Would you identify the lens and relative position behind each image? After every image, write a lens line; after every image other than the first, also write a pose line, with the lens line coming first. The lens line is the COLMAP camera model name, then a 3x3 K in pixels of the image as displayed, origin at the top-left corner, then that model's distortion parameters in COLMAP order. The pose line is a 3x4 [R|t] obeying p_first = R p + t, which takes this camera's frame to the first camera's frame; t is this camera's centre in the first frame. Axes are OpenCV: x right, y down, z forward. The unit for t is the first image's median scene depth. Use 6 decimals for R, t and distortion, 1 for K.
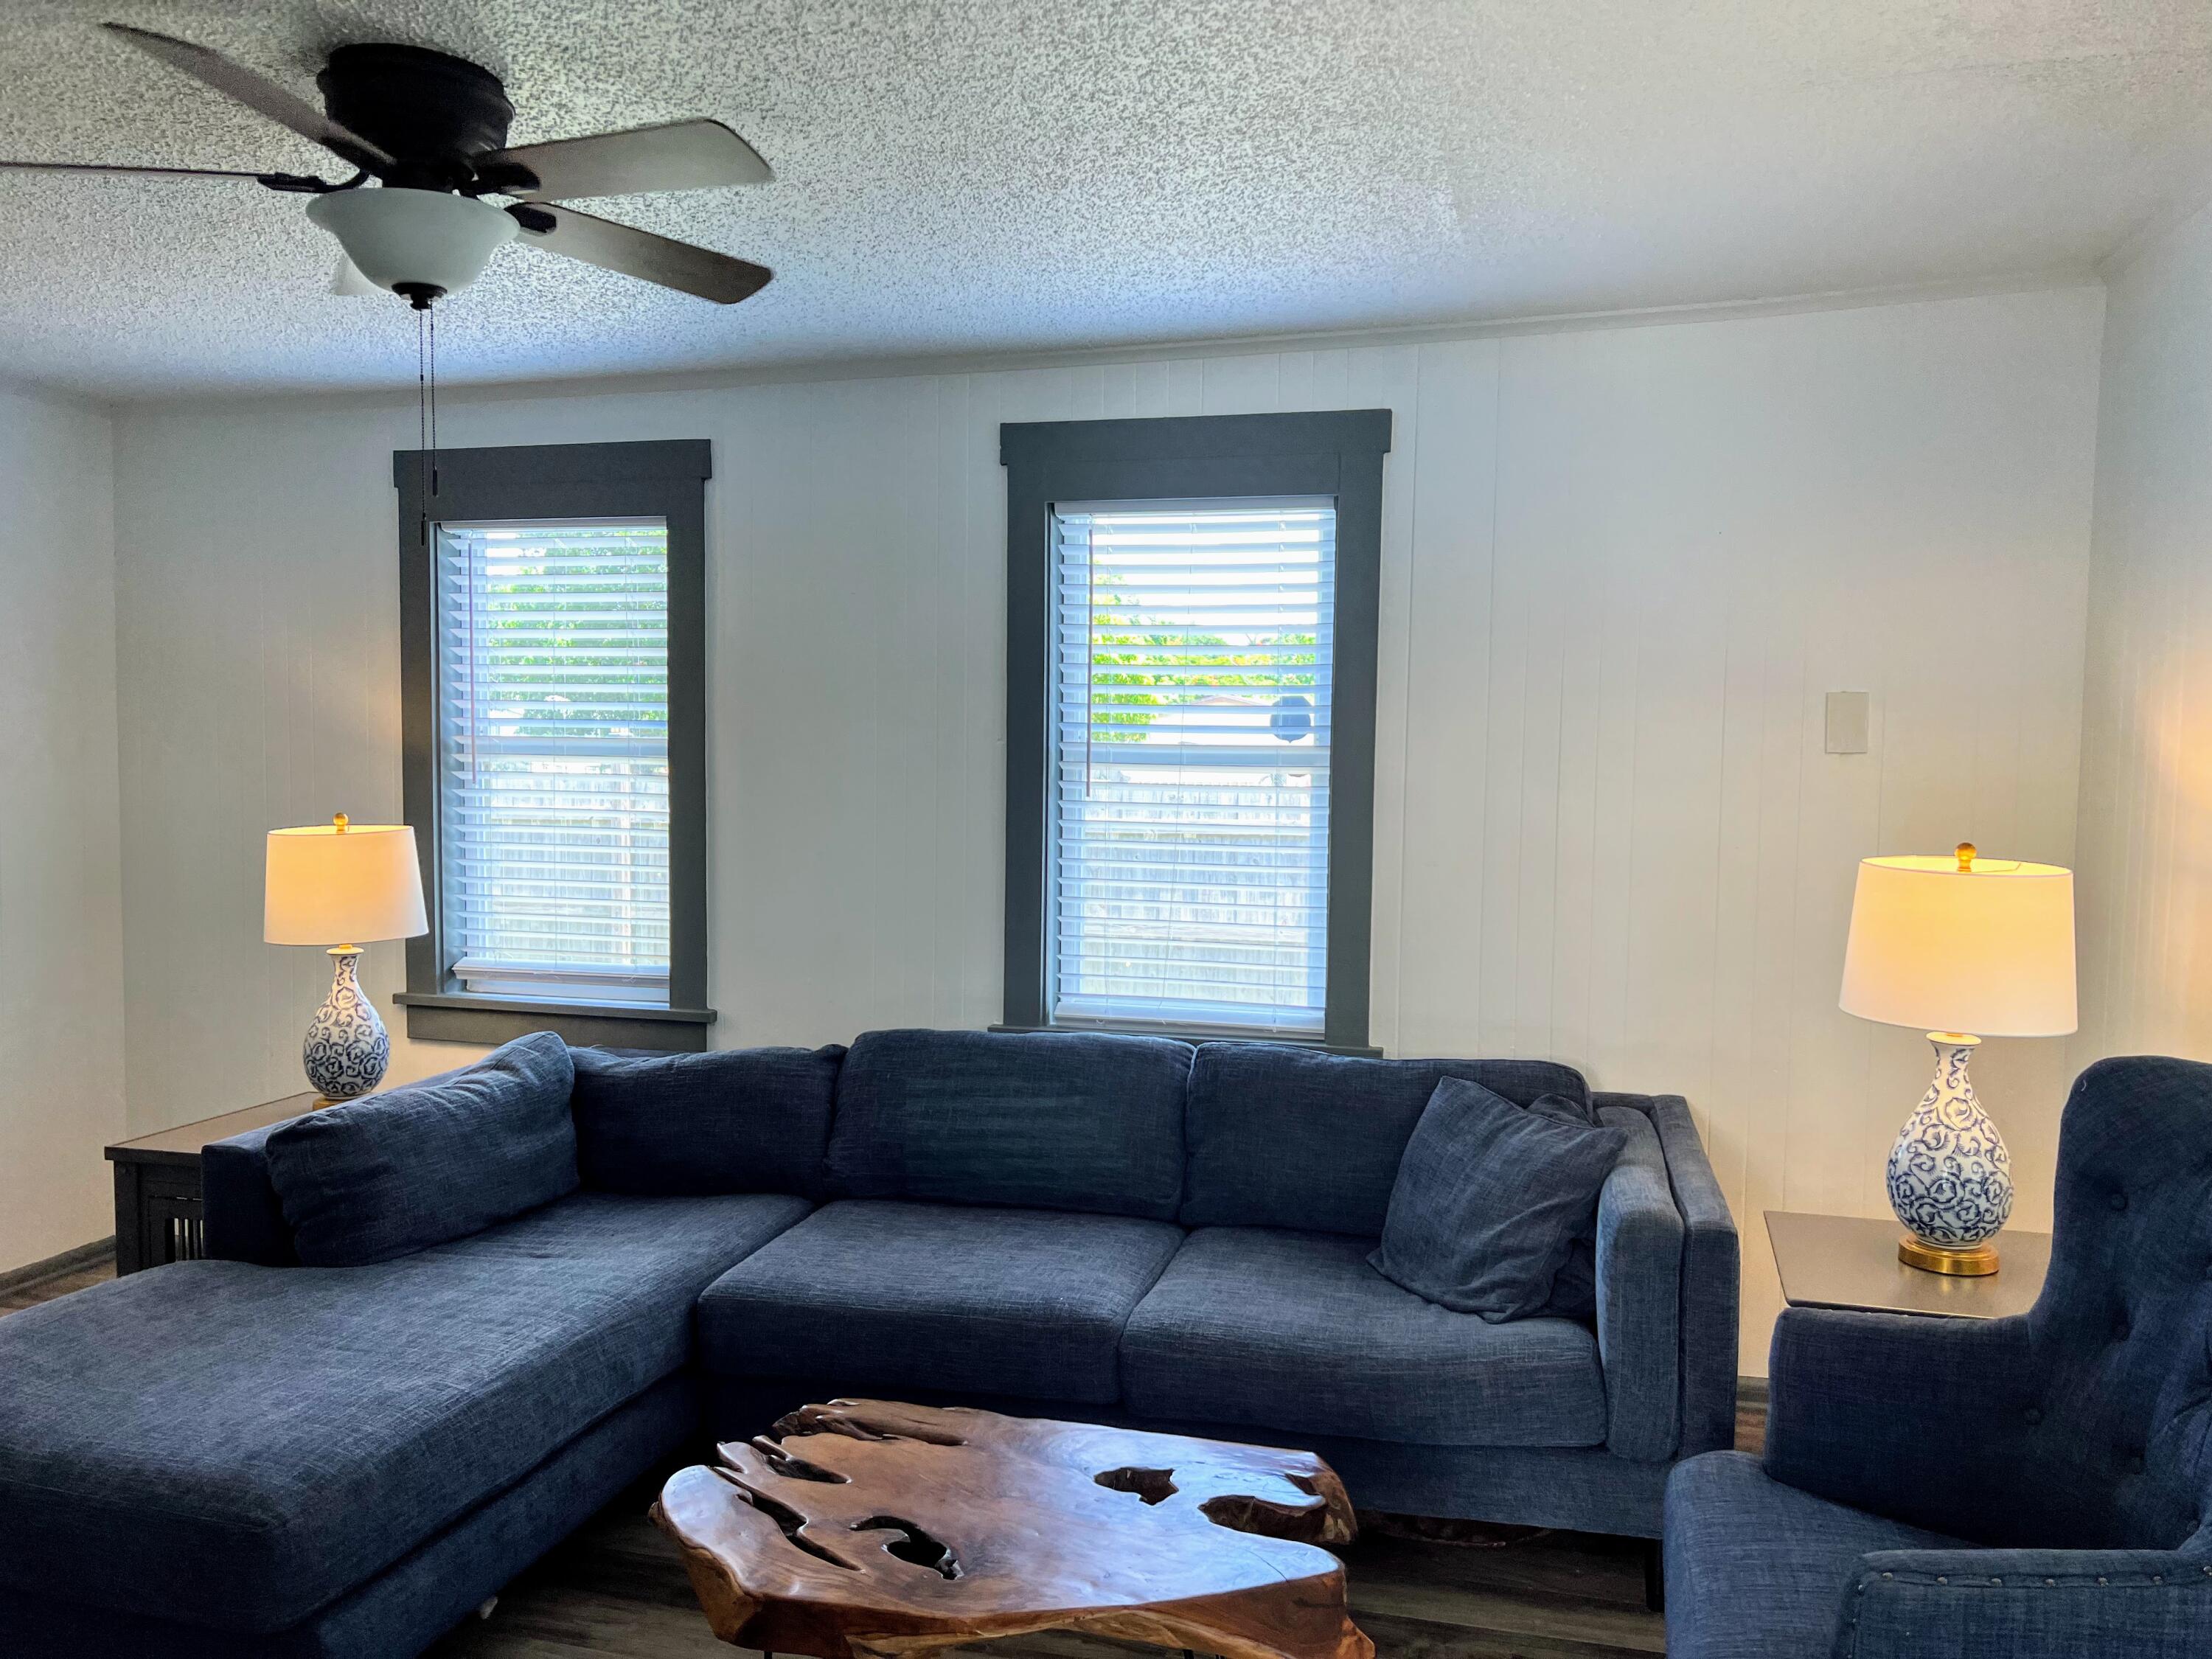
lens RADIAL K [[1676.8, 0, 1106.0], [0, 1676.8, 829.5], [0, 0, 1]] dist [0.059992, -0.075741]
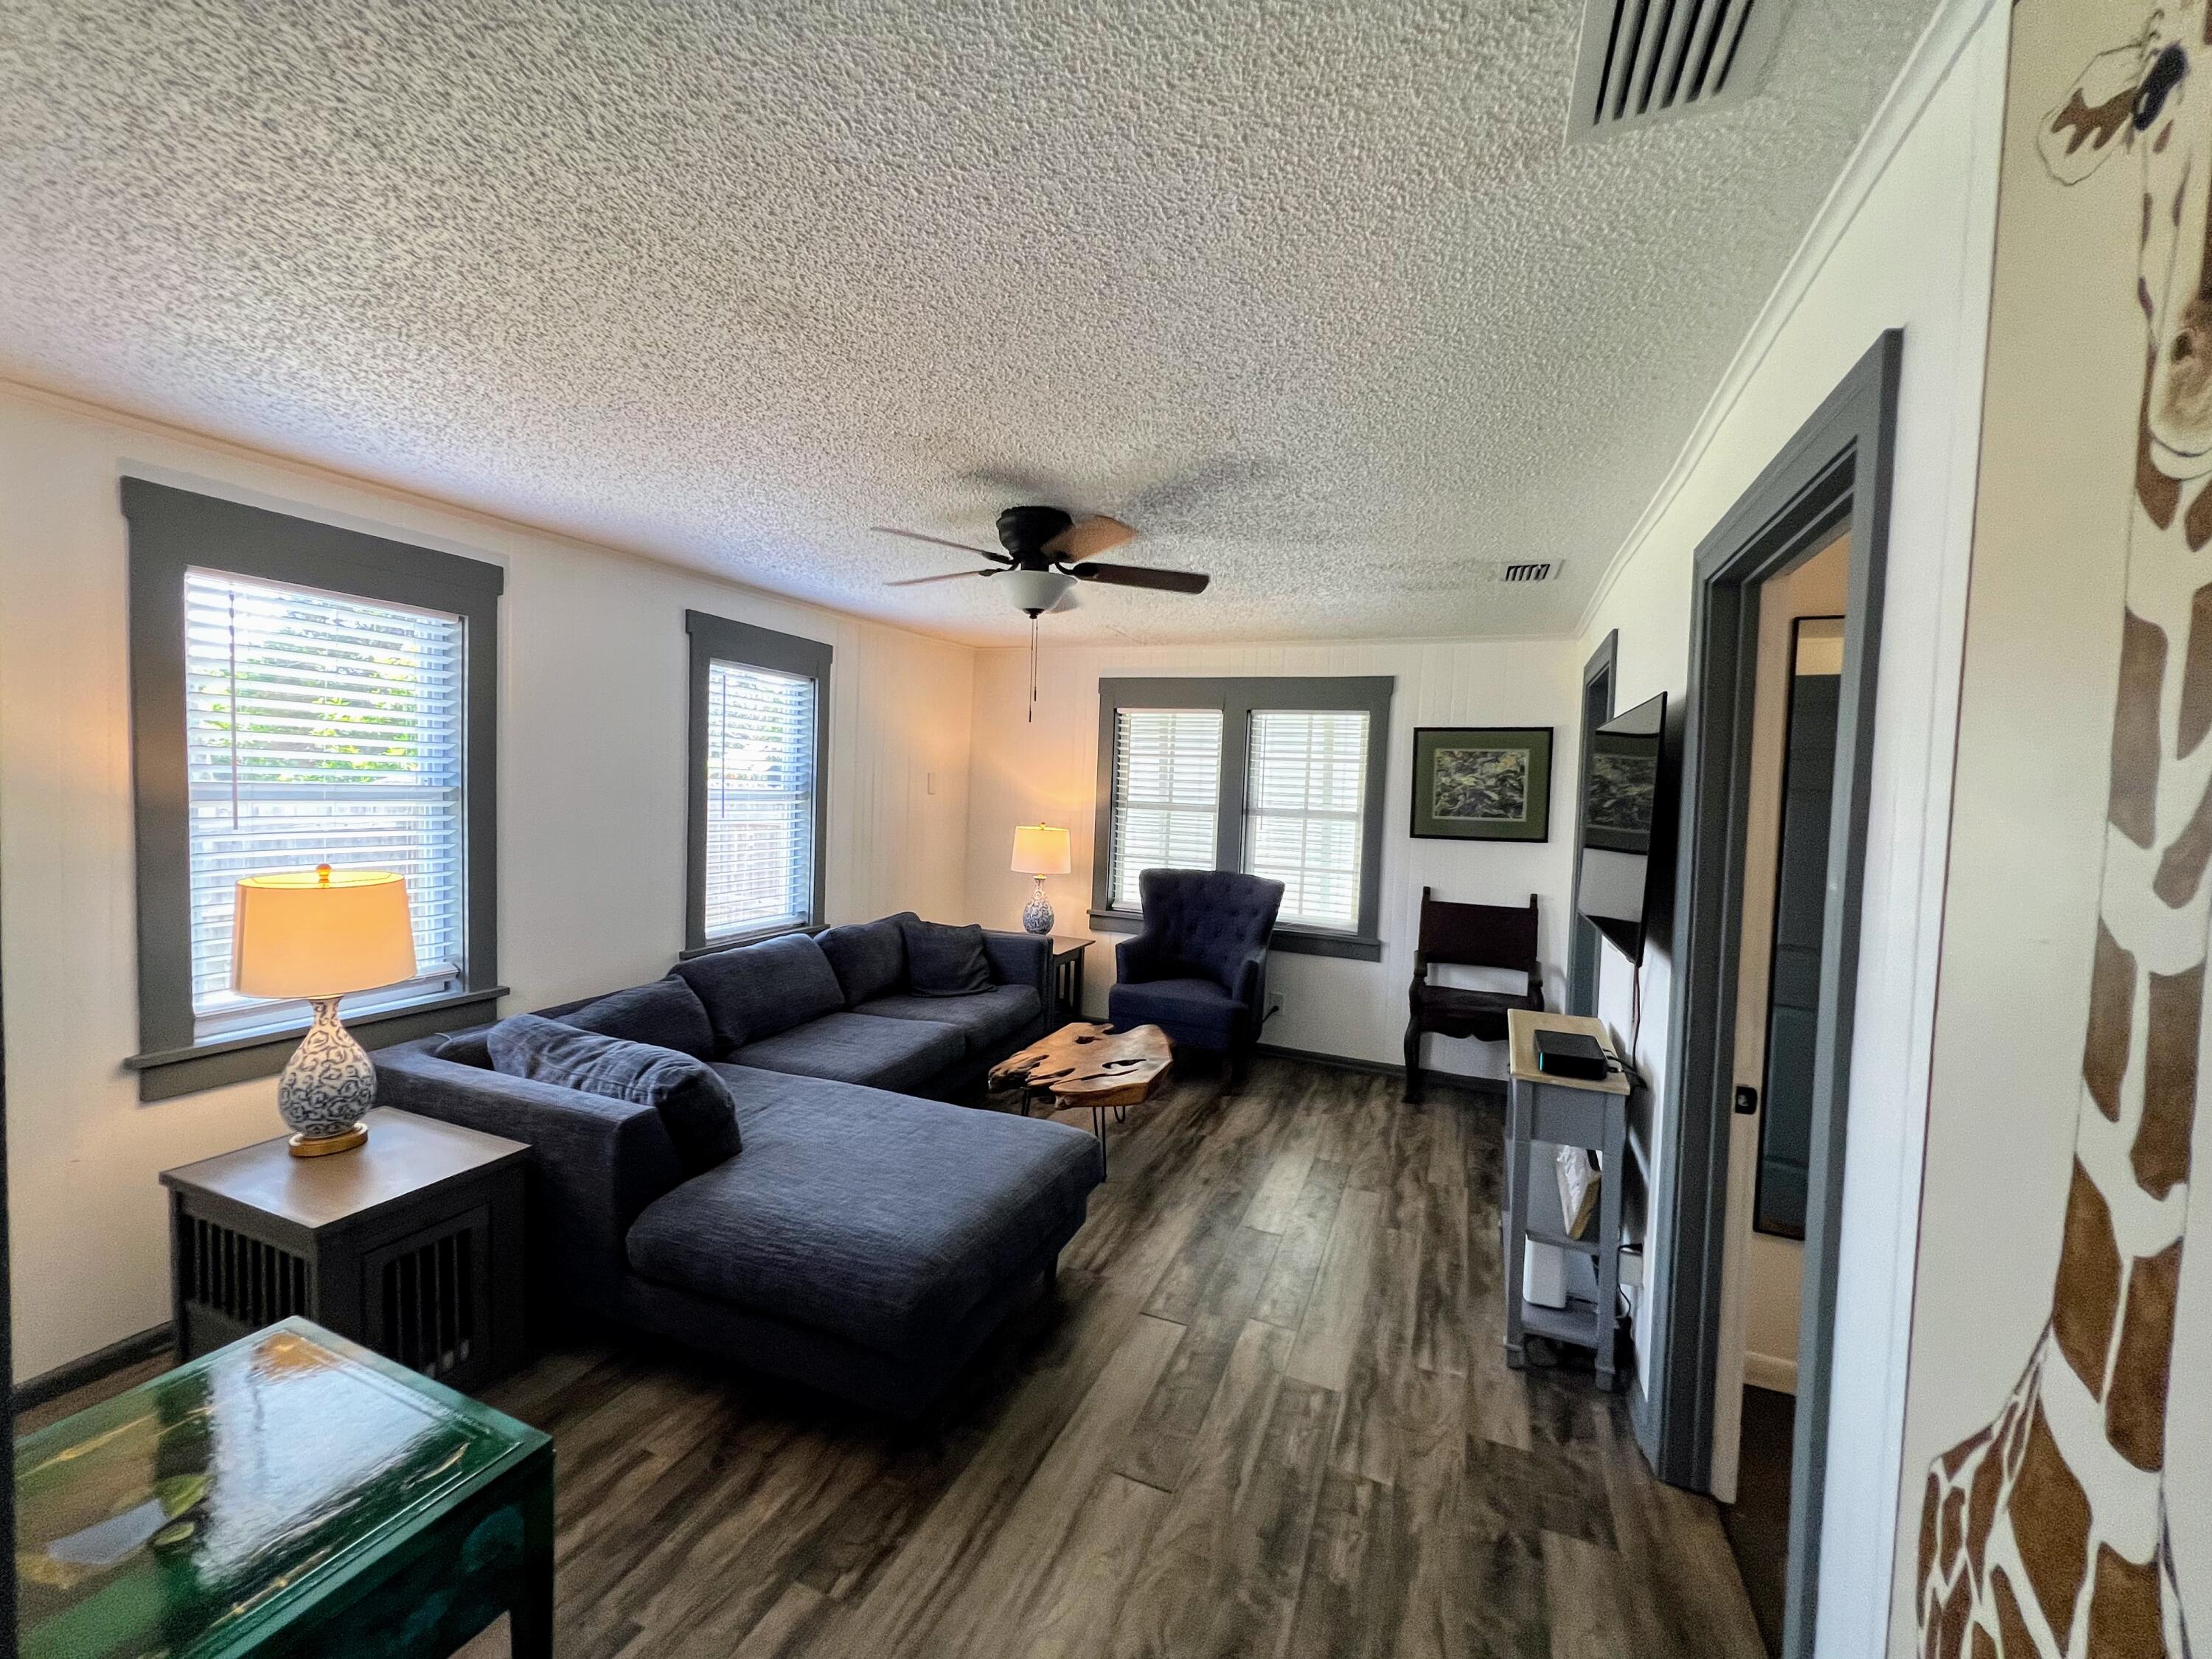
lens RADIAL K [[896.2, 0, 1102.7], [0, 896.2, 821.7], [0, 0, 1]] dist [-0.000889, 0.000701]
pose [[0.118166, -0.040312, 0.992175, -1.005815], [0.029726, 0.998871, 0.037044, -0.042845], [-0.992549, 0.025116, 0.119231, 0.491131]]
